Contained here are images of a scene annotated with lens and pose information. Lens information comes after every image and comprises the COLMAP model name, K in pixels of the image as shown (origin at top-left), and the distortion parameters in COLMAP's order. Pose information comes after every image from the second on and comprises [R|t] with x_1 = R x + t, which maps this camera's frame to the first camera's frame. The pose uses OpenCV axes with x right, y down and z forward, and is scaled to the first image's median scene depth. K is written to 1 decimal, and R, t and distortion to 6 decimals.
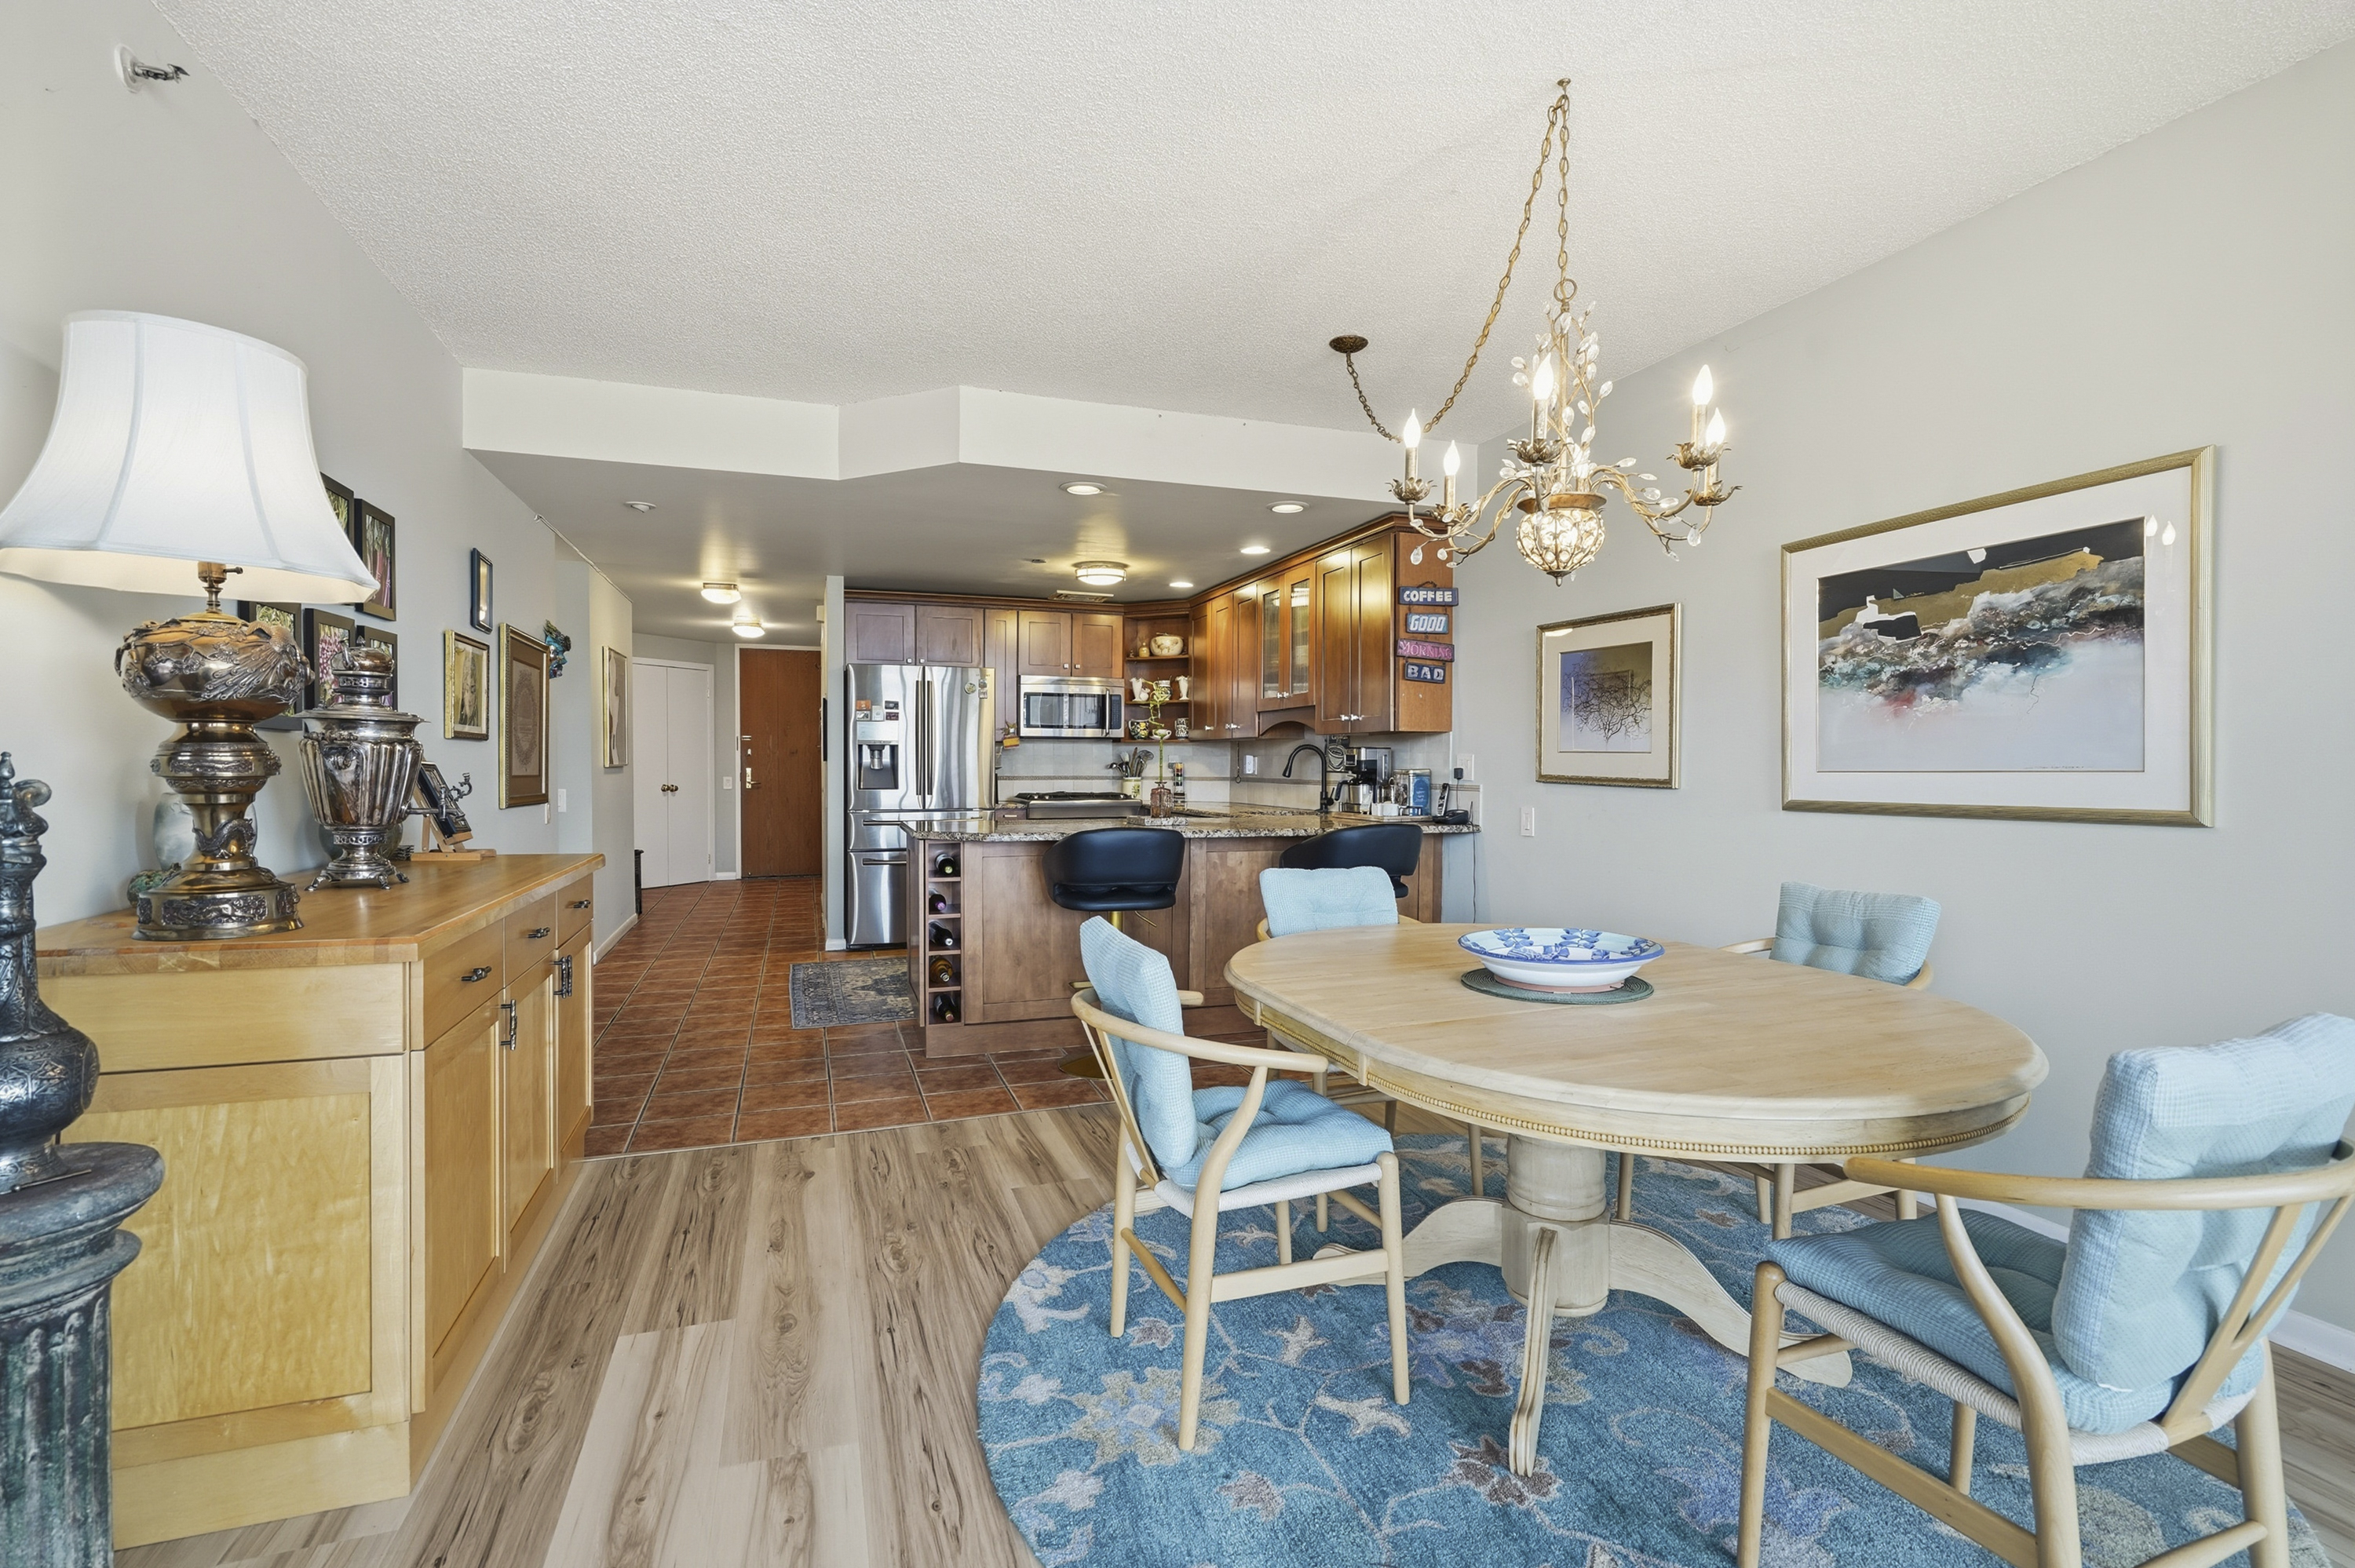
lens RADIAL K [[1086.3, 0, 1187.7], [0, 1086.3, 780.9], [0, 0, 1]] dist [0.001354, 0.001005]
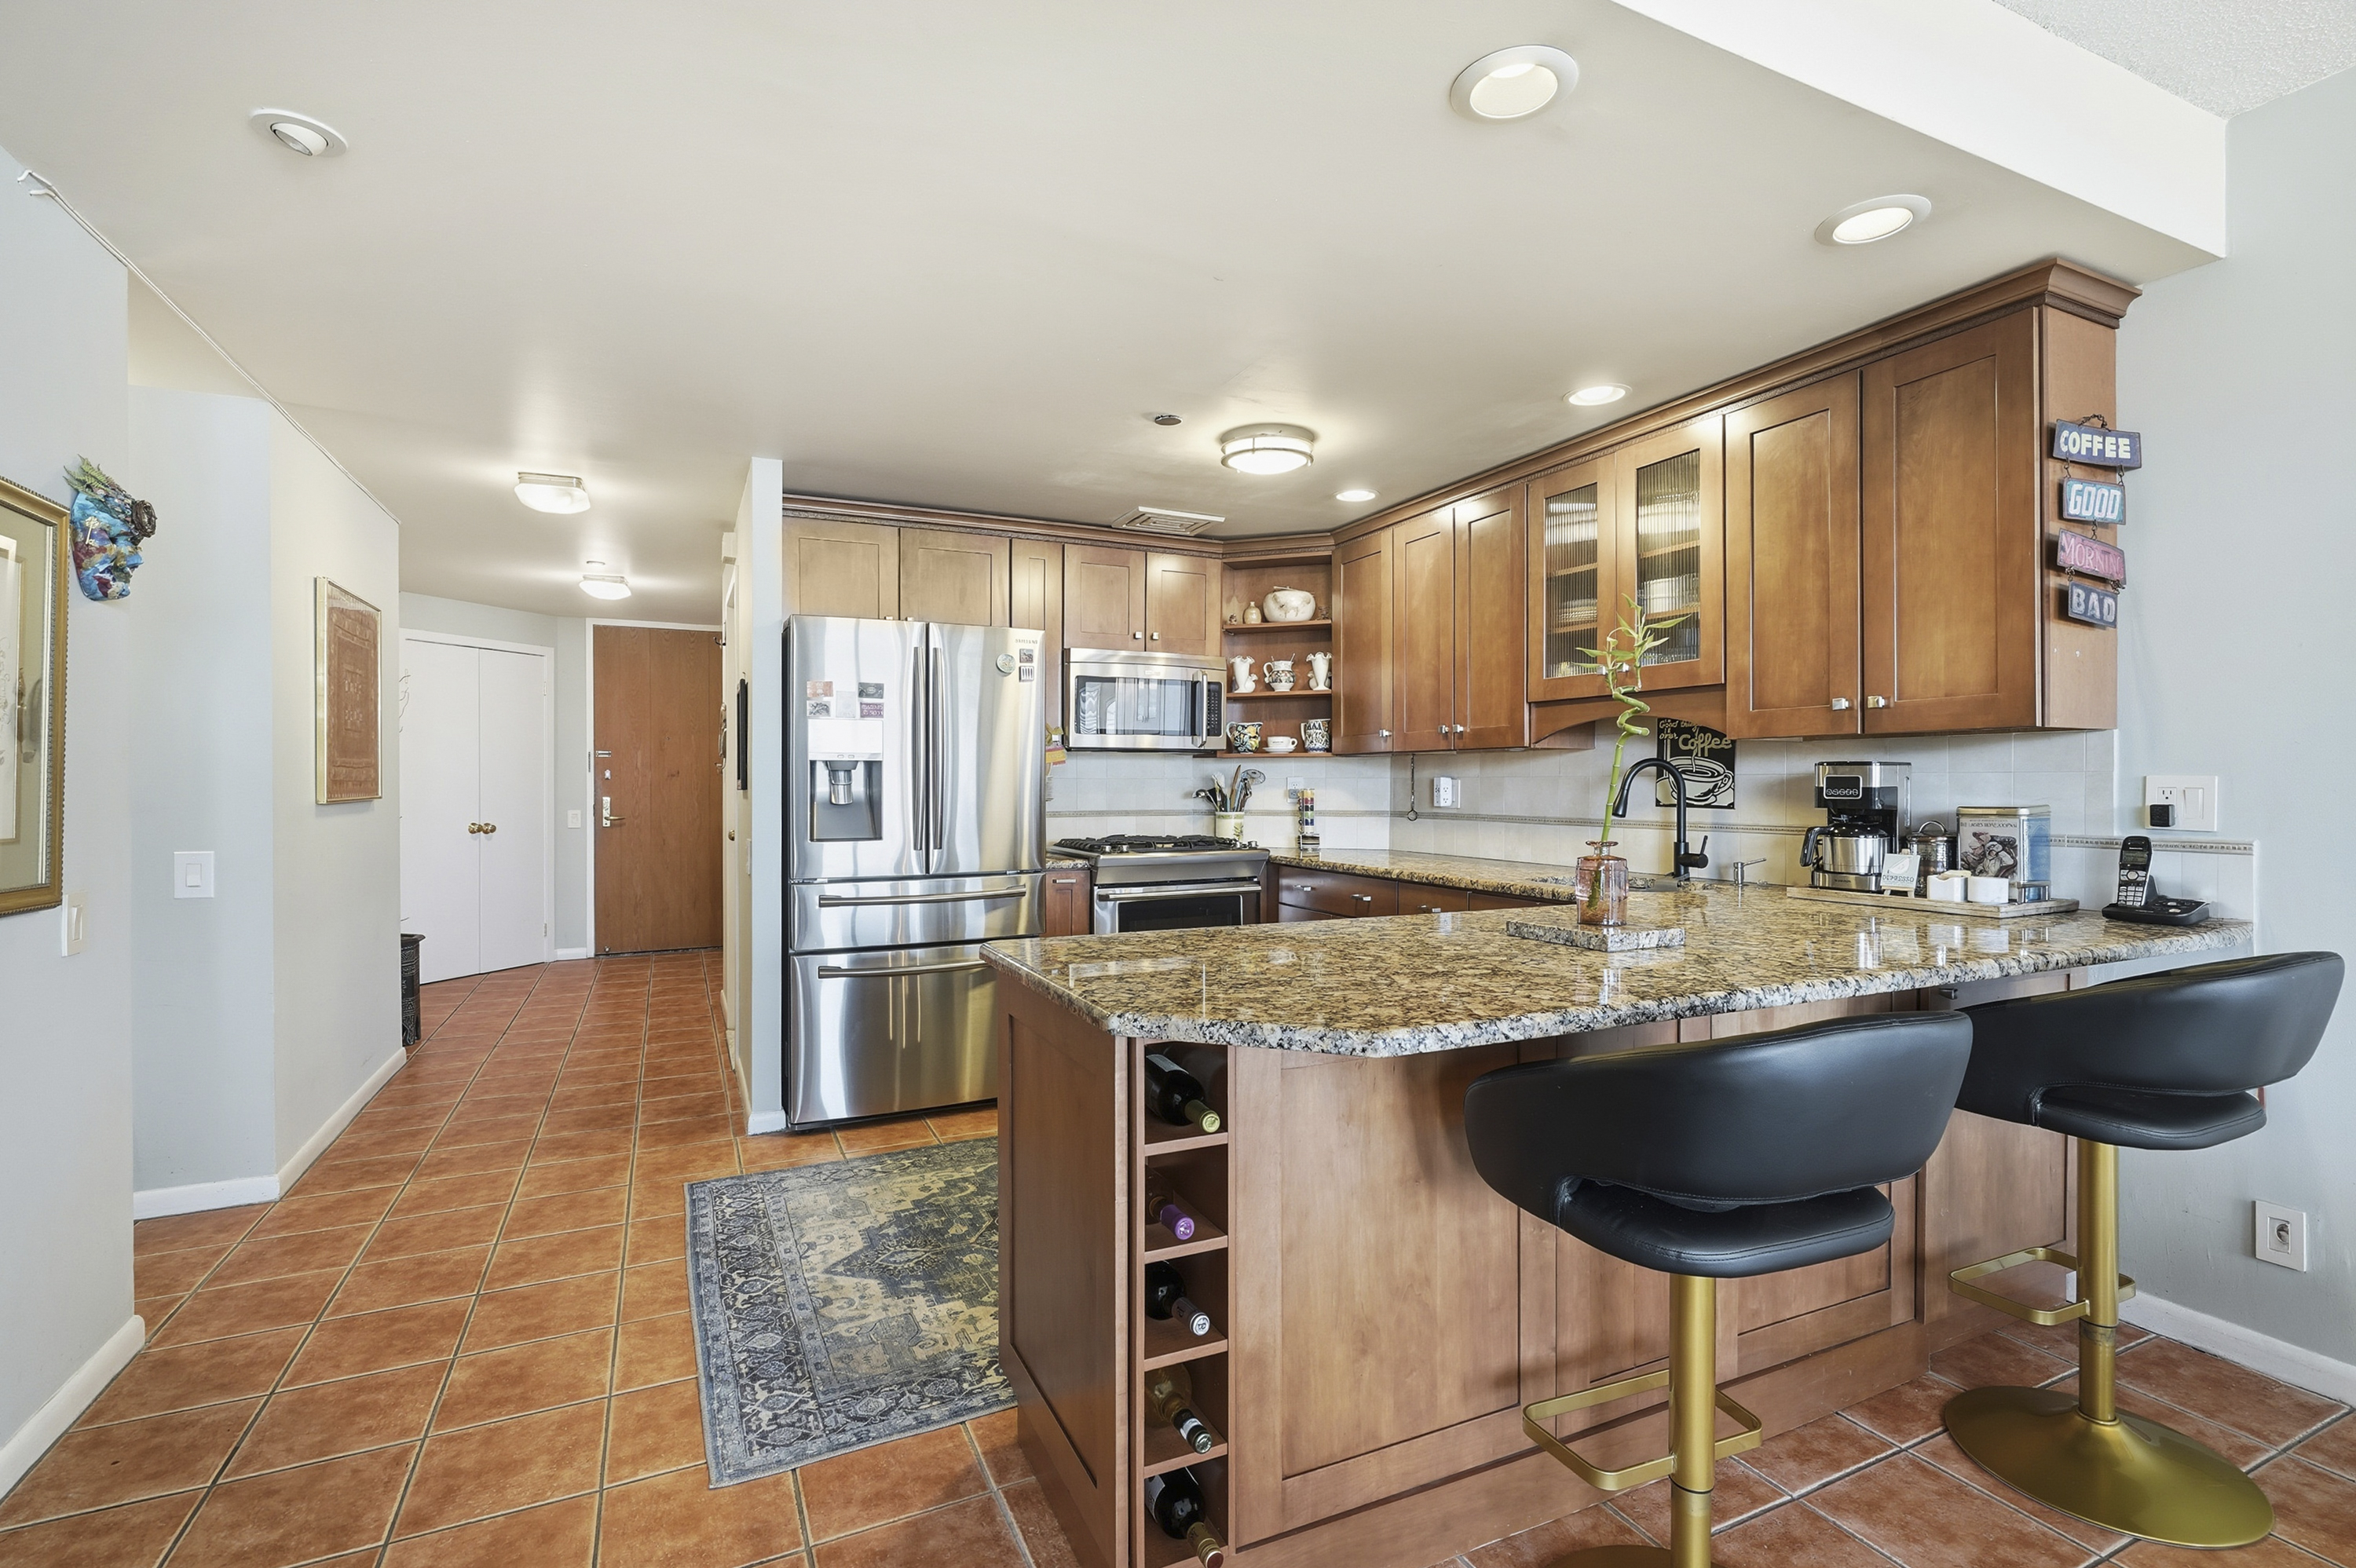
lens RADIAL K [[1086.8, 0, 1188.2], [0, 1086.8, 780.9], [0, 0, 1]] dist [0.001354, 0.001005]
pose [[0.994475, -0.004324, 0.104886, -0.159661], [0.006190, 0.999828, -0.017464, -0.011578], [-0.104792, 0.018017, 0.994331, 0.402824]]
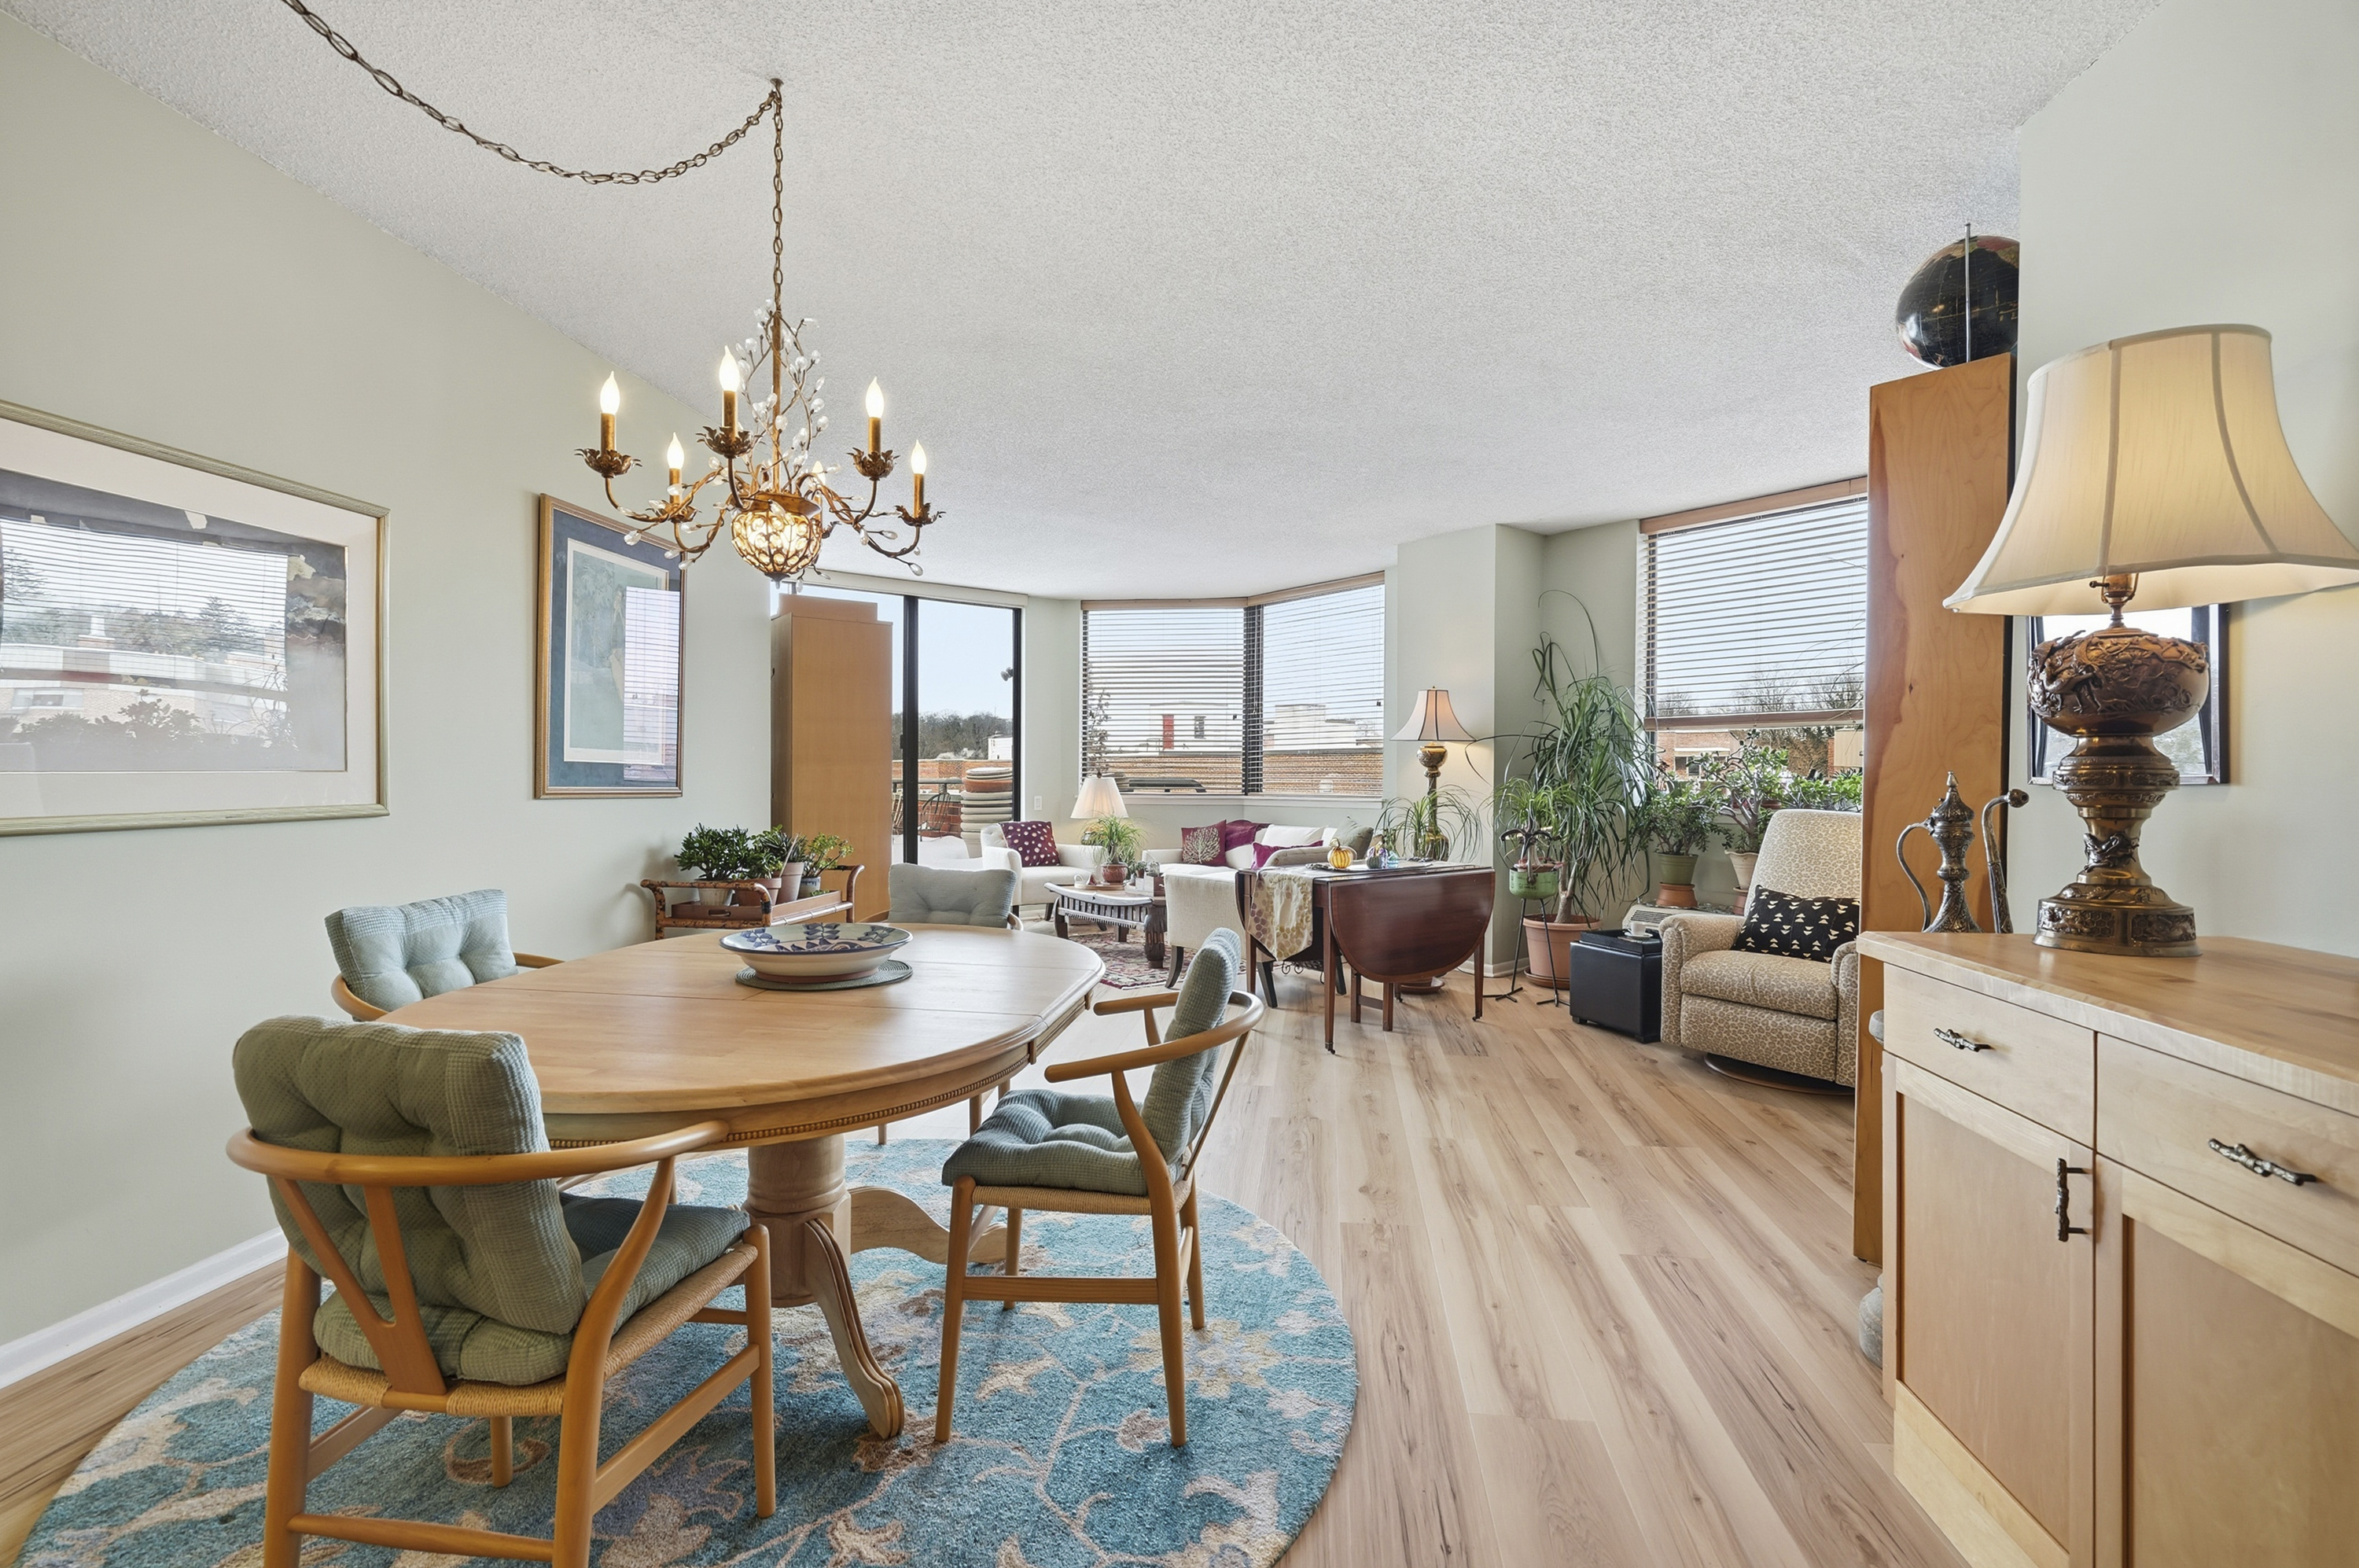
lens RADIAL K [[1071.1, 0, 1178.7], [0, 1071.1, 796.7], [0, 0, 1]] dist [-0.001347, 0.000016]
pose [[-0.891414, -0.016798, 0.452878, -0.140563], [-0.001490, 0.999416, 0.034138, -0.007446], [-0.453187, 0.029756, -0.890919, 0.558692]]
